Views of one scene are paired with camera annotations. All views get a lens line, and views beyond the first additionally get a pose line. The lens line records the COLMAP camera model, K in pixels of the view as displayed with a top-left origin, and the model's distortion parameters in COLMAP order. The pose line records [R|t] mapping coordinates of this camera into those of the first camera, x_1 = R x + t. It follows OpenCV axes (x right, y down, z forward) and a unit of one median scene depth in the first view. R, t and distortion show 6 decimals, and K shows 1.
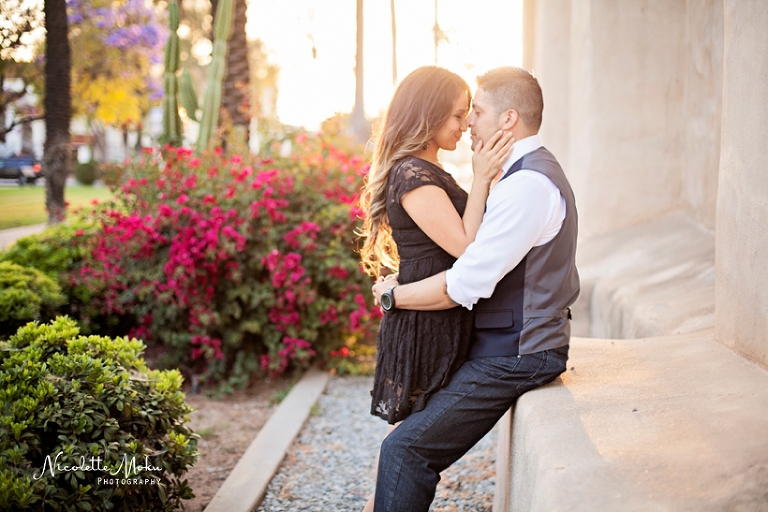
lens RADIAL K [[1145.6, 0, 382.1], [0, 1145.6, 259.6], [0, 0, 1]] dist [-0.108699, 0.000000]
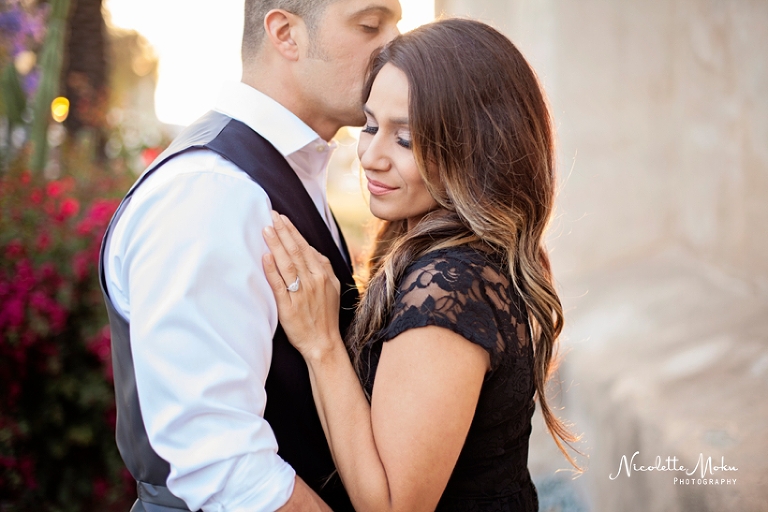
lens RADIAL K [[1145.6, 0, 385.0], [0, 1145.6, 252.7], [0, 0, 1]] dist [-0.108699, 0.000000]
pose [[0.995614, -0.017954, 0.091818, 0.006765], [0.018179, 0.999833, -0.001620, -0.046655], [-0.091774, 0.003282, 0.995774, 0.308157]]
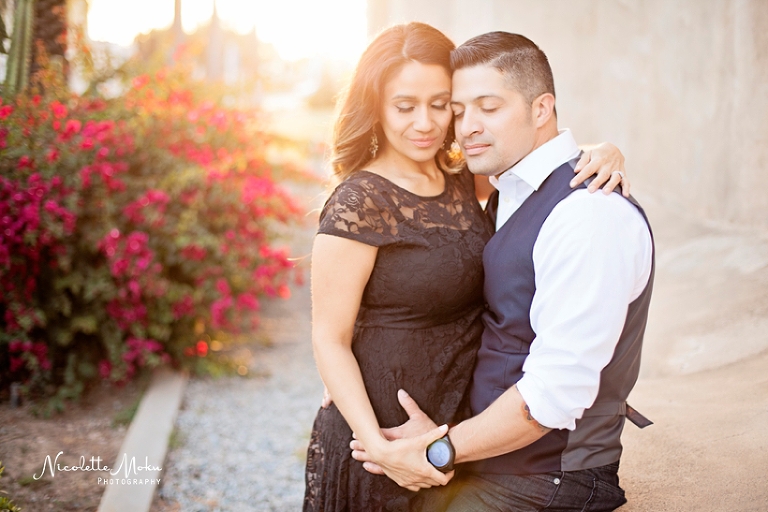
lens RADIAL K [[1145.6, 0, 386.5], [0, 1145.6, 252.4], [0, 0, 1]] dist [-0.108699, 0.000000]
pose [[0.986587, -0.023849, 0.161484, -0.034508], [0.012825, 0.997537, 0.068964, -0.042667], [-0.162731, -0.065968, 0.984463, 0.196089]]
